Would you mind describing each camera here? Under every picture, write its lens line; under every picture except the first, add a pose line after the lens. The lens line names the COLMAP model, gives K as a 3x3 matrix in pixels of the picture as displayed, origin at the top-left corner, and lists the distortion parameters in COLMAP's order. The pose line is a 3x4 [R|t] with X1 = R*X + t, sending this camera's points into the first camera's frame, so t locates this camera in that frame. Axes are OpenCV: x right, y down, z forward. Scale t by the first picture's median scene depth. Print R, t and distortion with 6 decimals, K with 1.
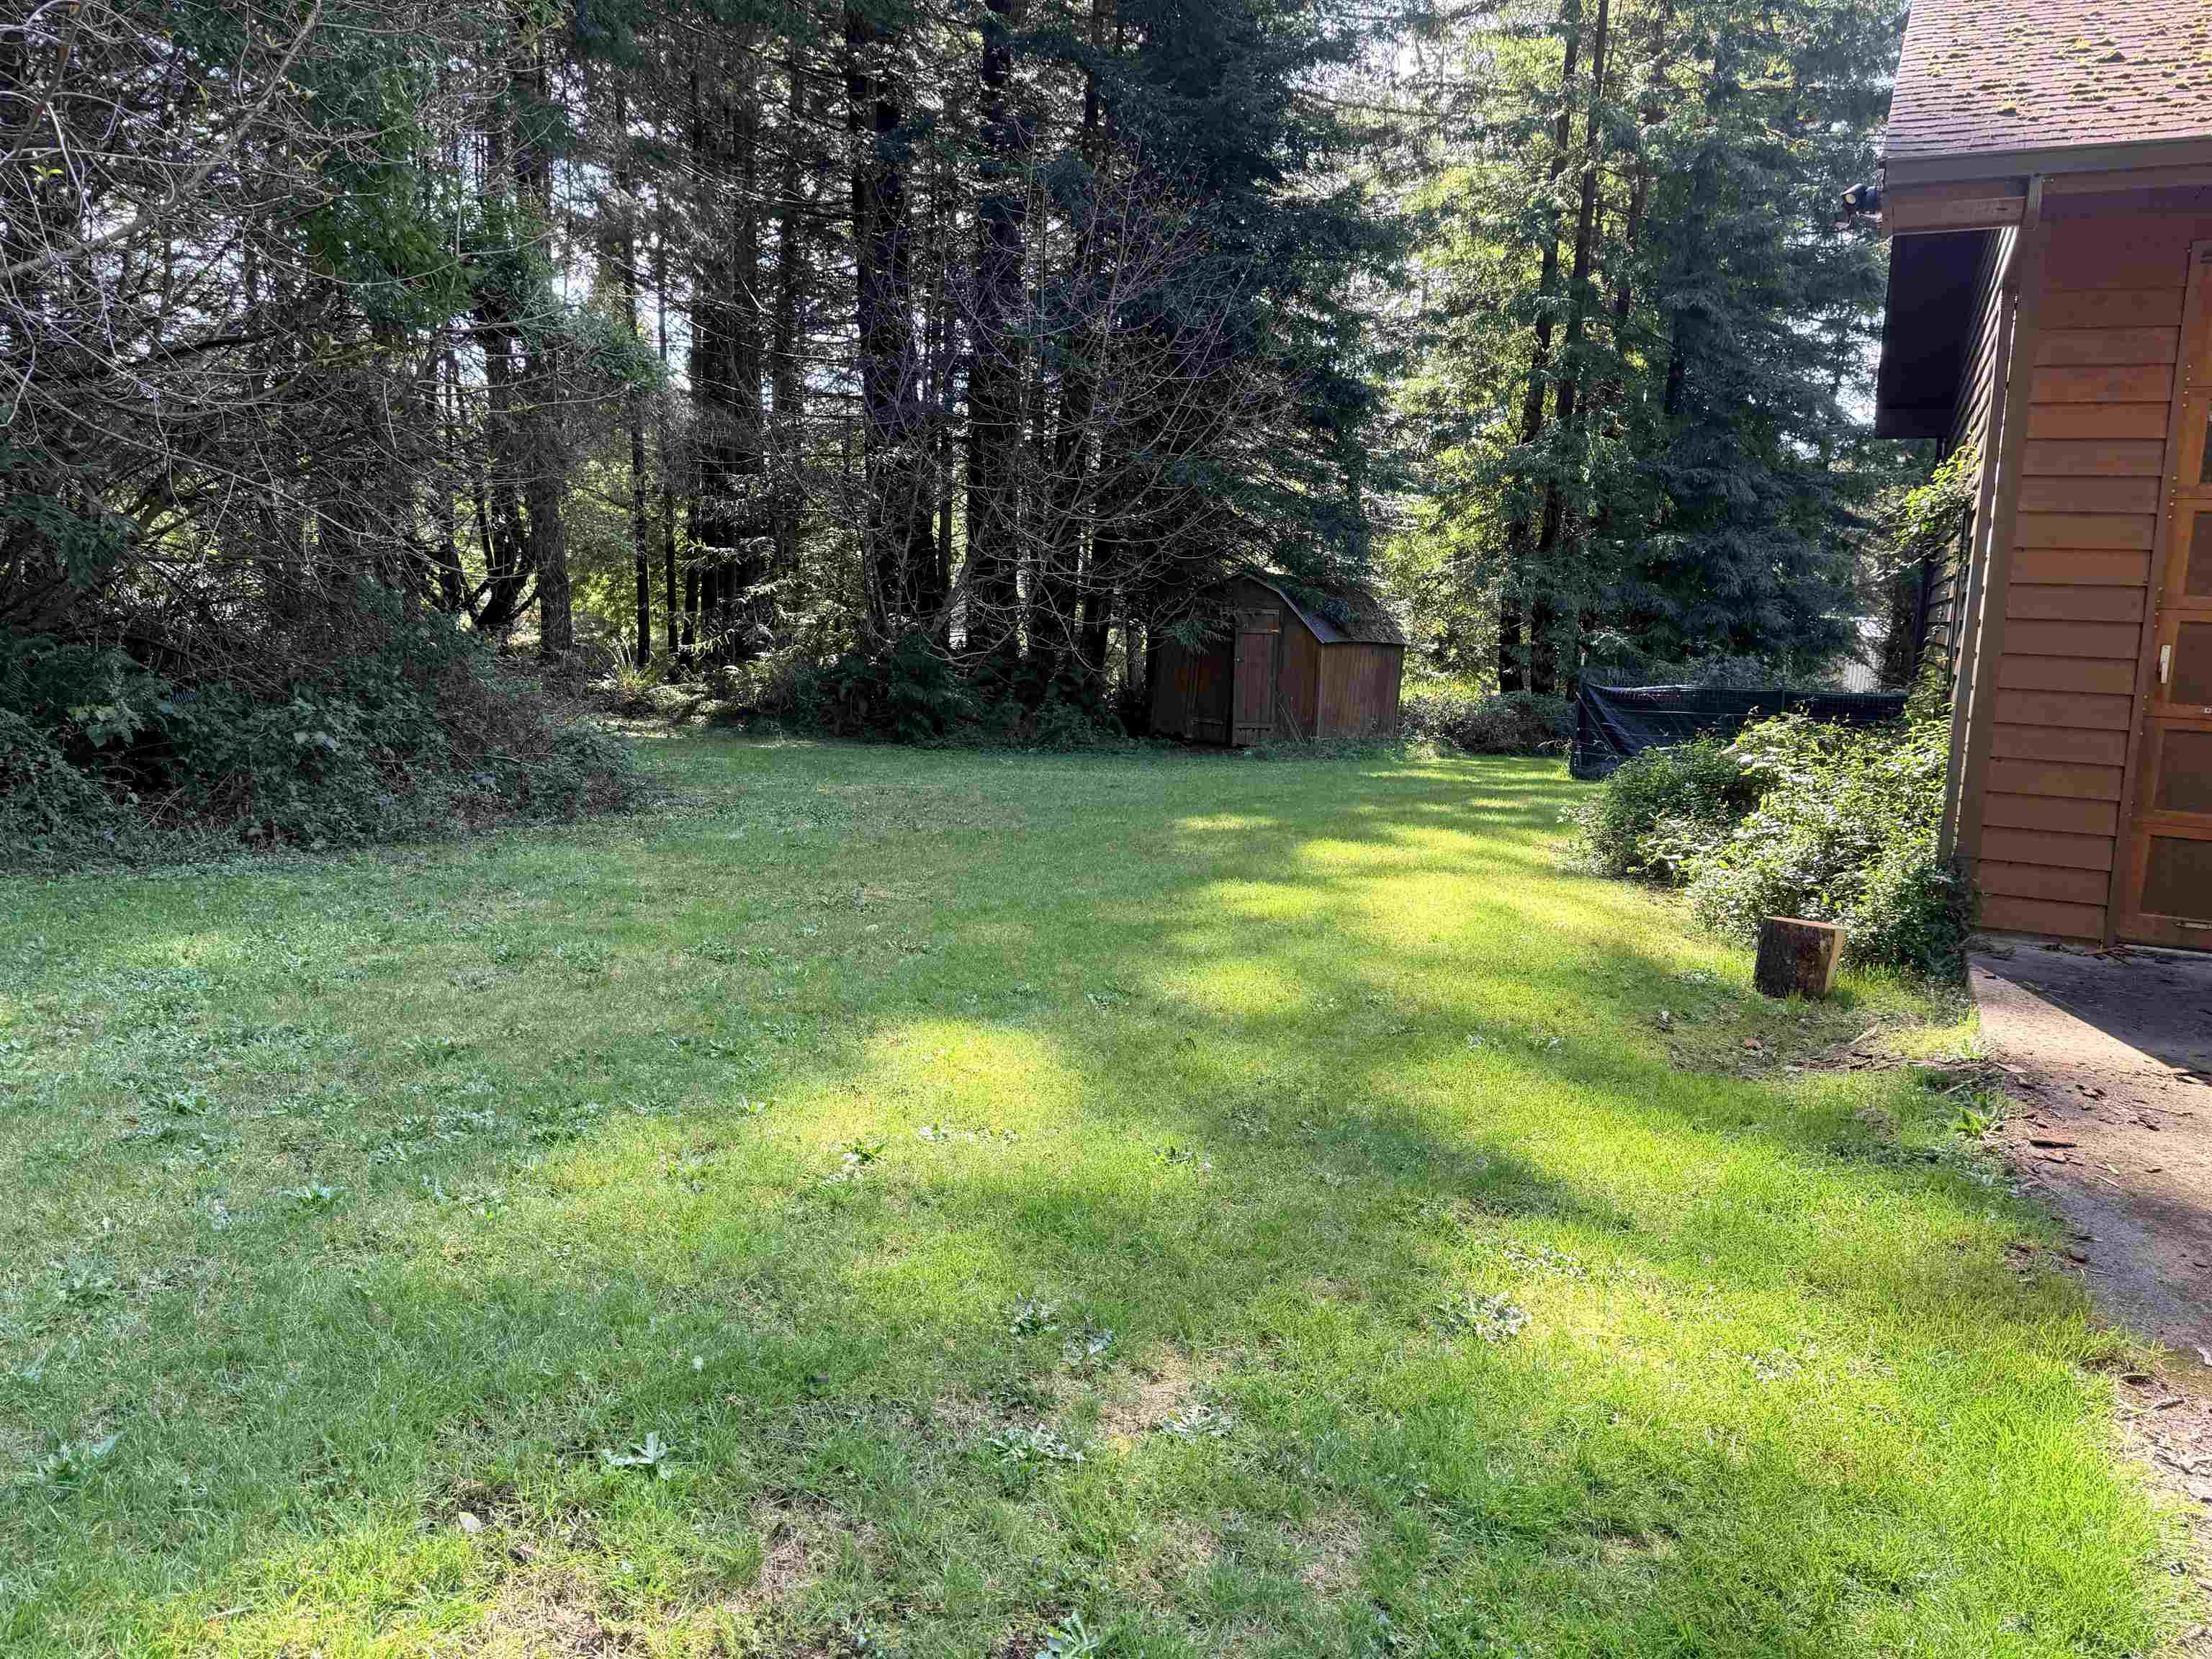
lens RADIAL K [[1555.4, 0, 1110.3], [0, 1555.4, 847.0], [0, 0, 1]] dist [0.049783, -0.043349]
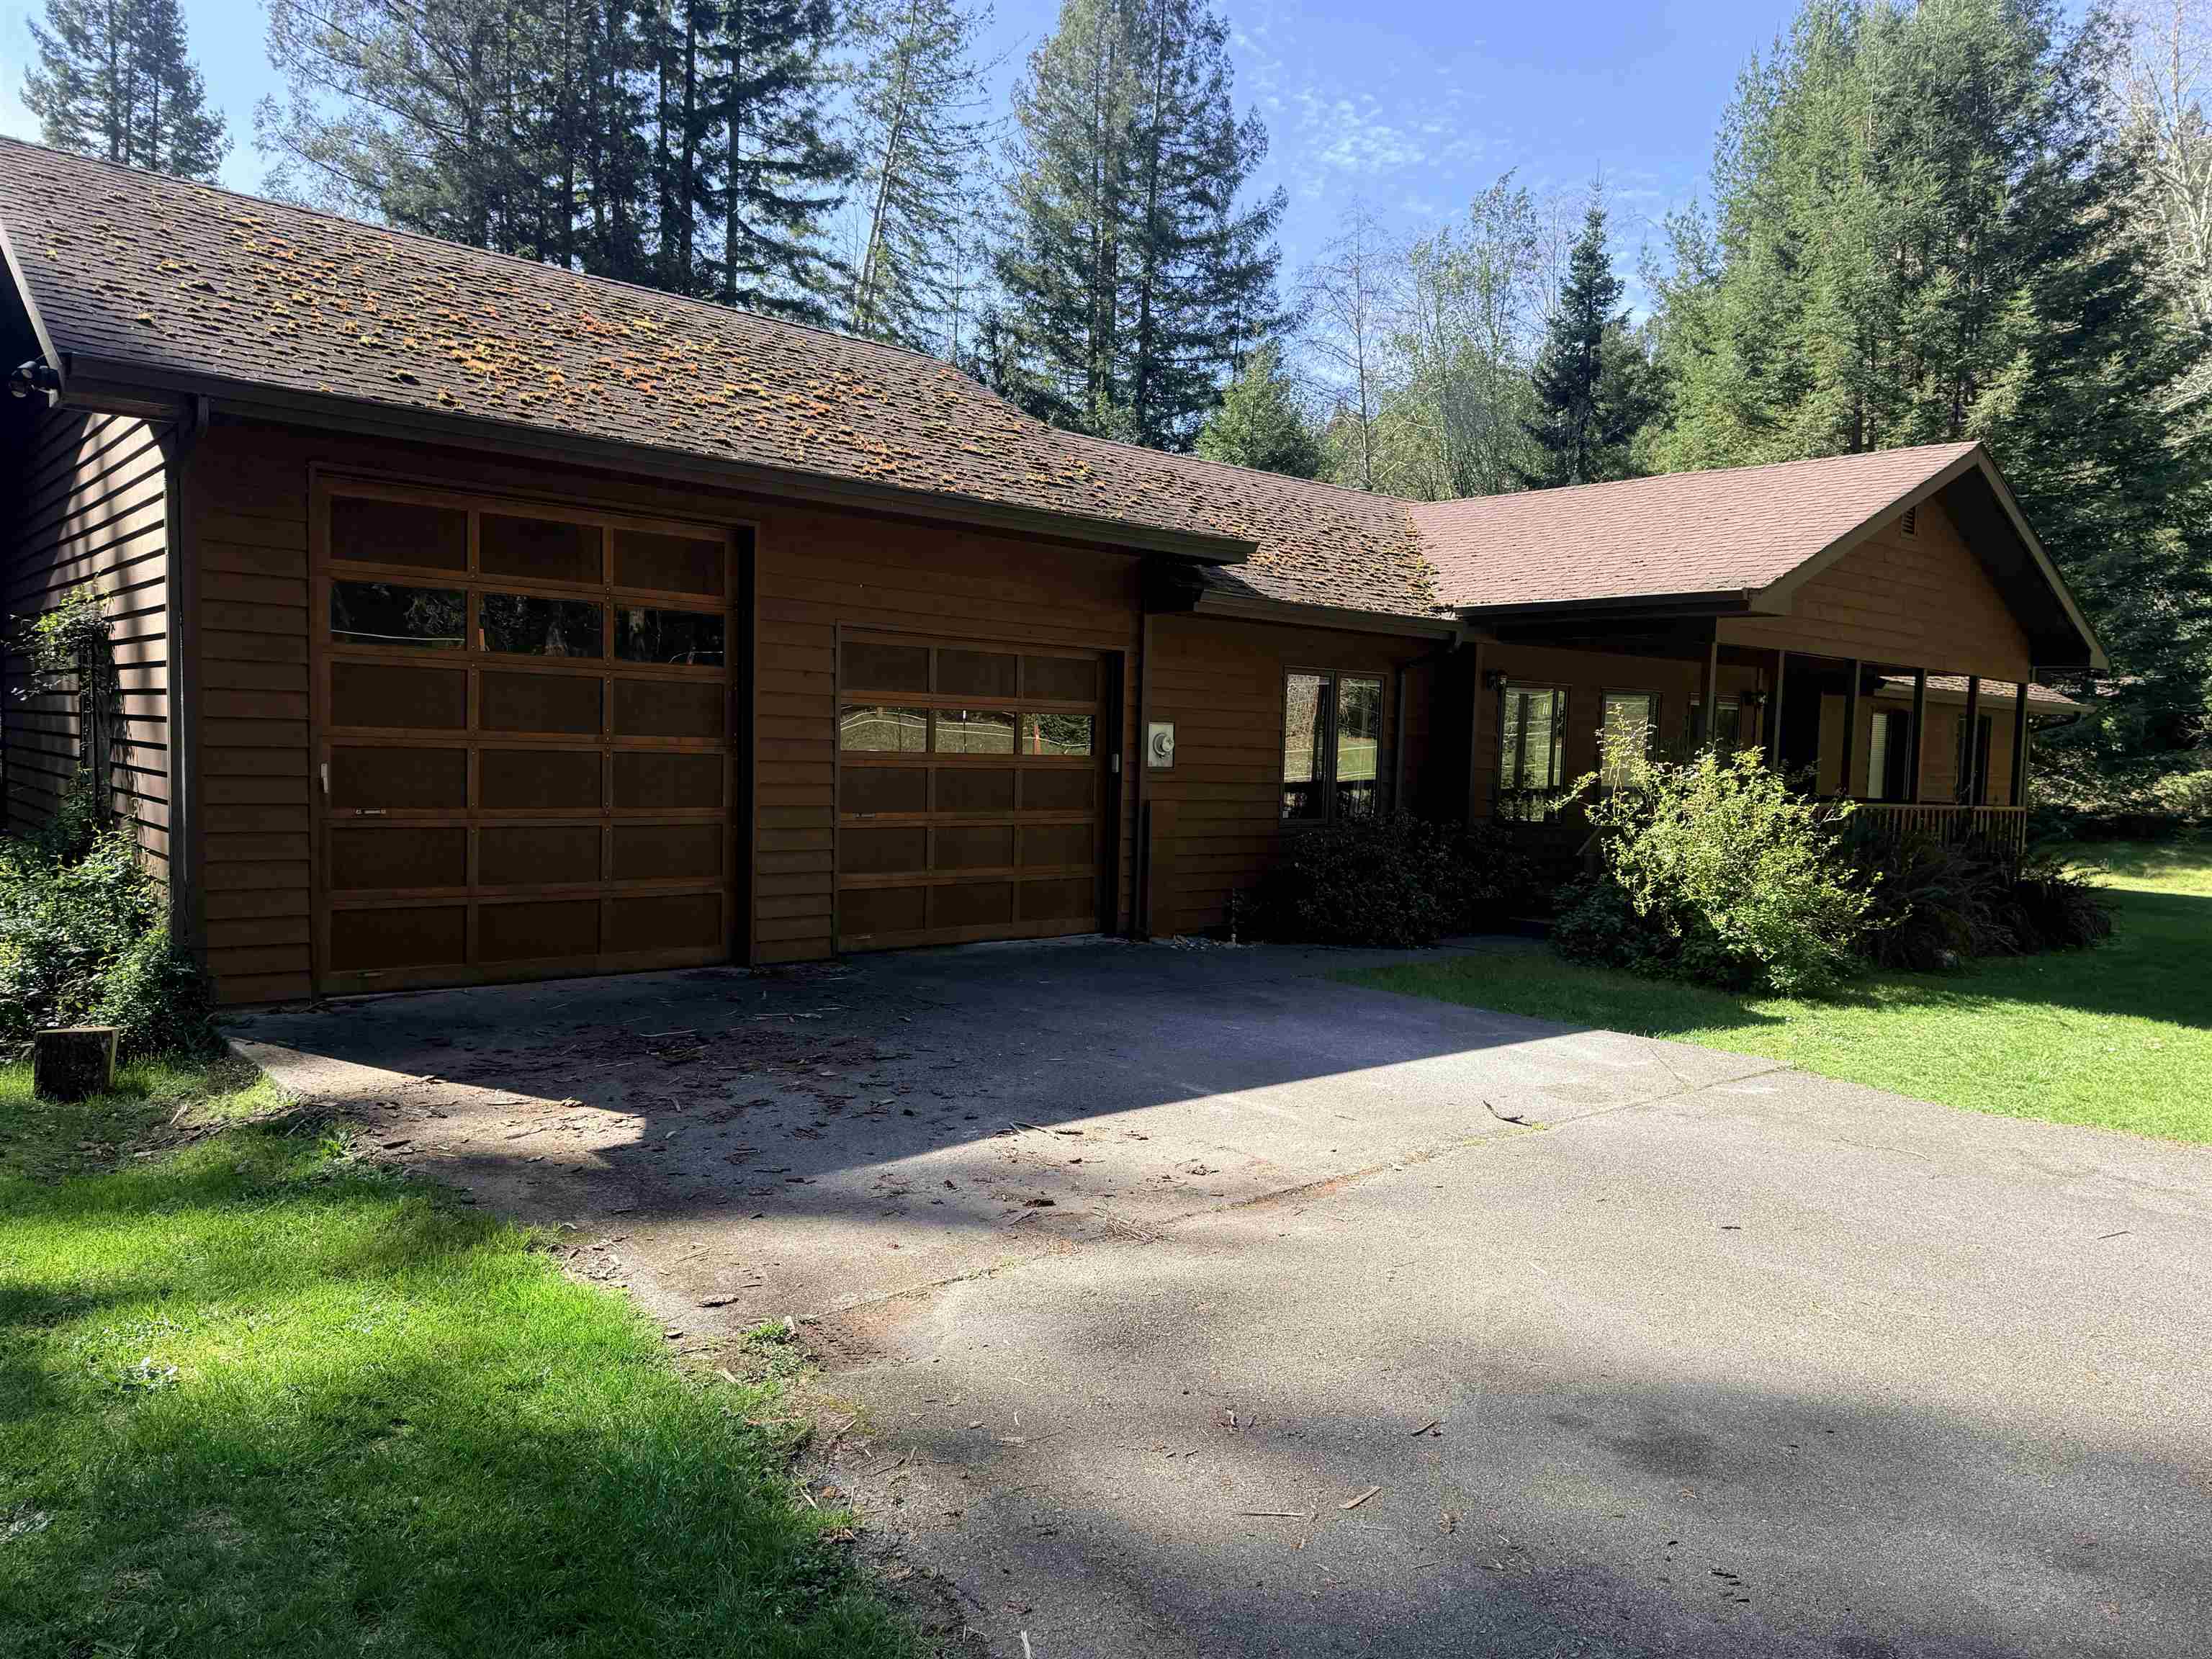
lens RADIAL K [[1555.4, 0, 1103.6], [0, 1555.4, 831.5], [0, 0, 1]] dist [0.049783, -0.043349]
pose [[0.401412, -0.075543, 0.912777, -0.372034], [0.125920, 0.991681, 0.026697, -0.039833], [-0.907201, 0.104220, 0.407585, -0.144351]]
